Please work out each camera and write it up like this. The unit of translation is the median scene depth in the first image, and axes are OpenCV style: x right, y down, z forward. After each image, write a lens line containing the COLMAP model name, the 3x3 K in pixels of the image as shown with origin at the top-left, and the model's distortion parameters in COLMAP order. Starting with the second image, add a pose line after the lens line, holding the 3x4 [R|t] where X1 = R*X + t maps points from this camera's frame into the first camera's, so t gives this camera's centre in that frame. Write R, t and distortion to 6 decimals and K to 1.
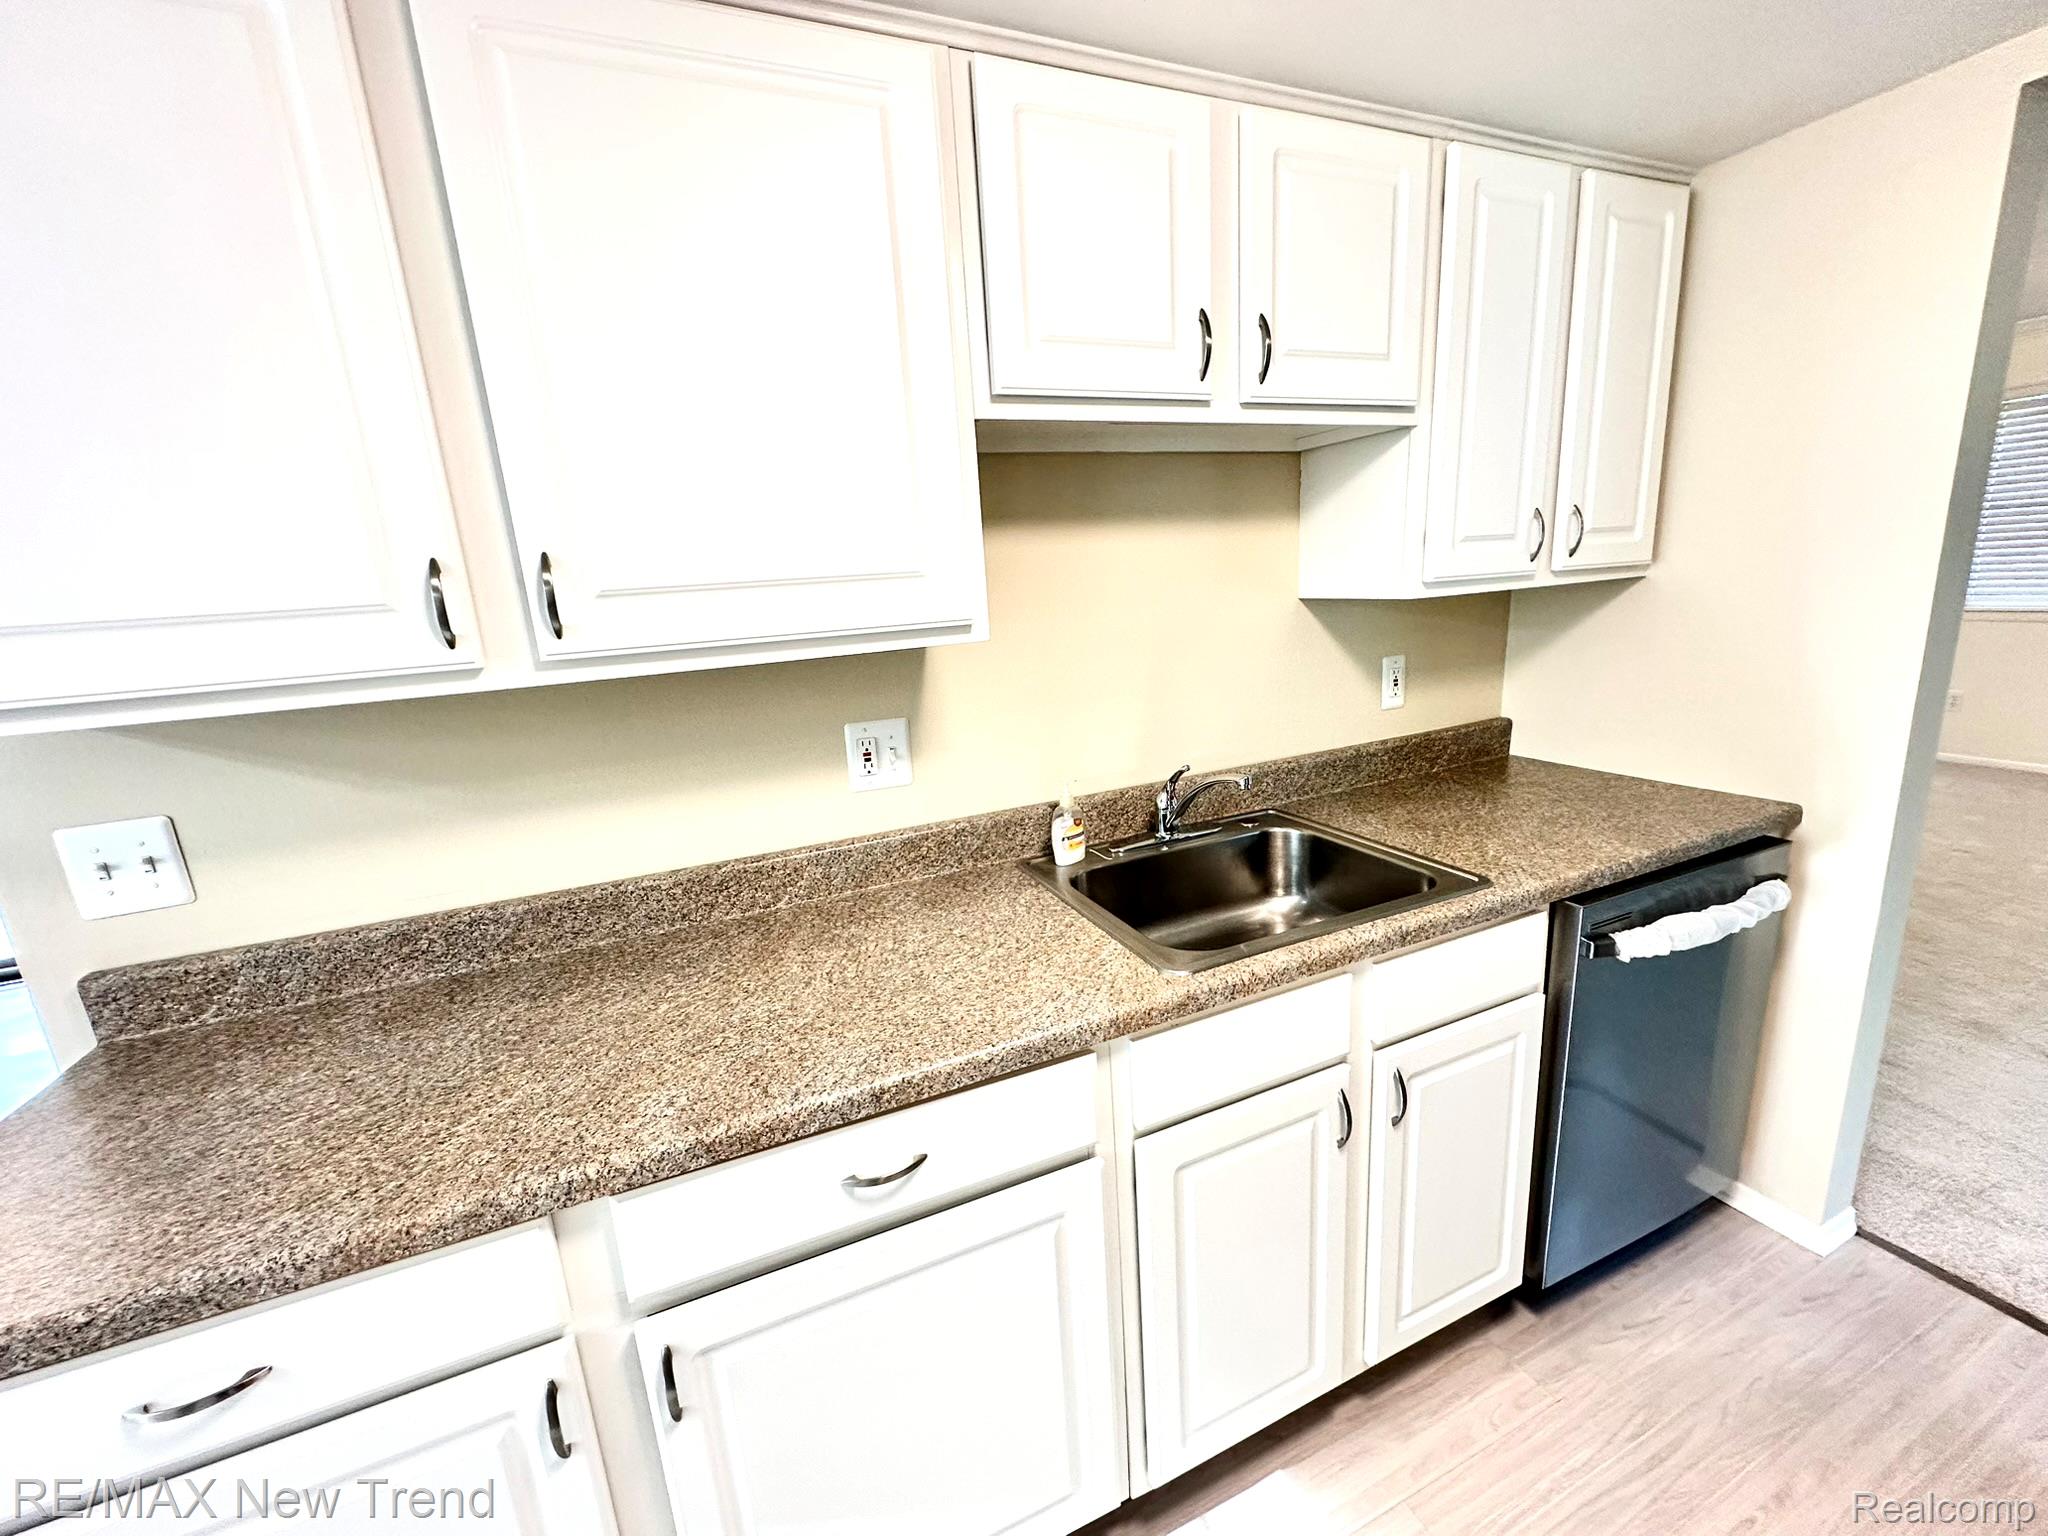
lens RADIAL K [[801.2, 0, 1033.5], [0, 801.2, 761.0], [0, 0, 1]] dist [-0.003254, -0.000178]
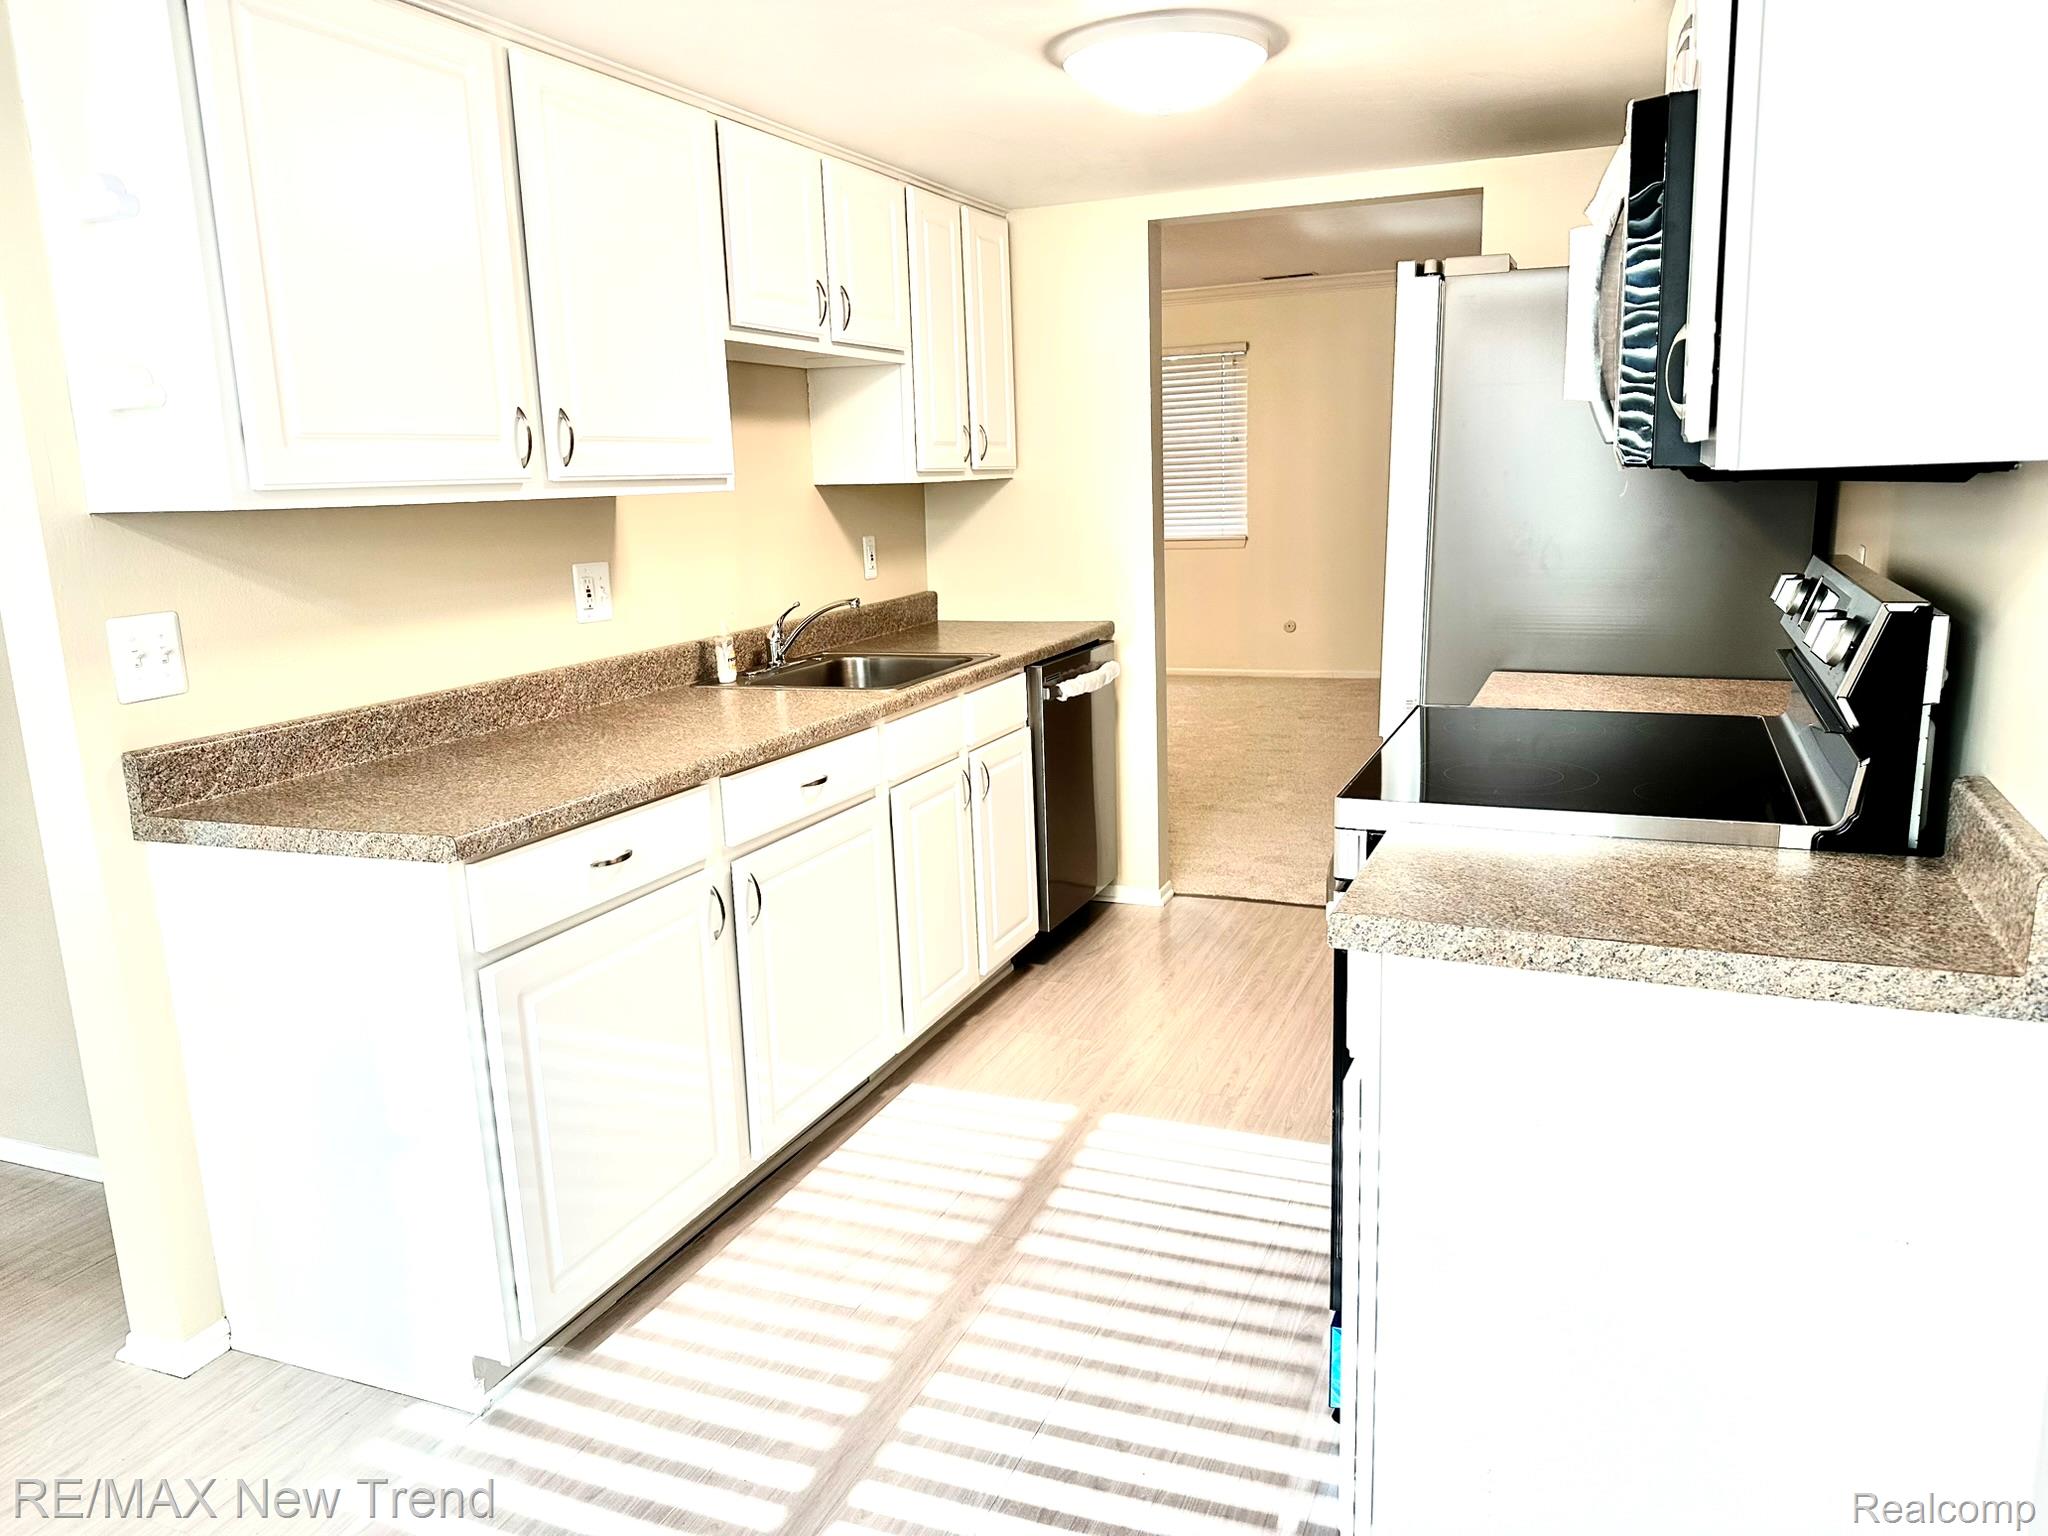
lens RADIAL K [[1428.5, 0, 1024.0], [0, 1428.5, 768.0], [0, 0, 1]] dist [0.143012, -0.280877]
pose [[0.711564, -0.100283, 0.695428, -1.260742], [0.142498, 0.989790, -0.003073, 0.349398], [-0.688019, 0.101284, 0.718590, -0.963624]]
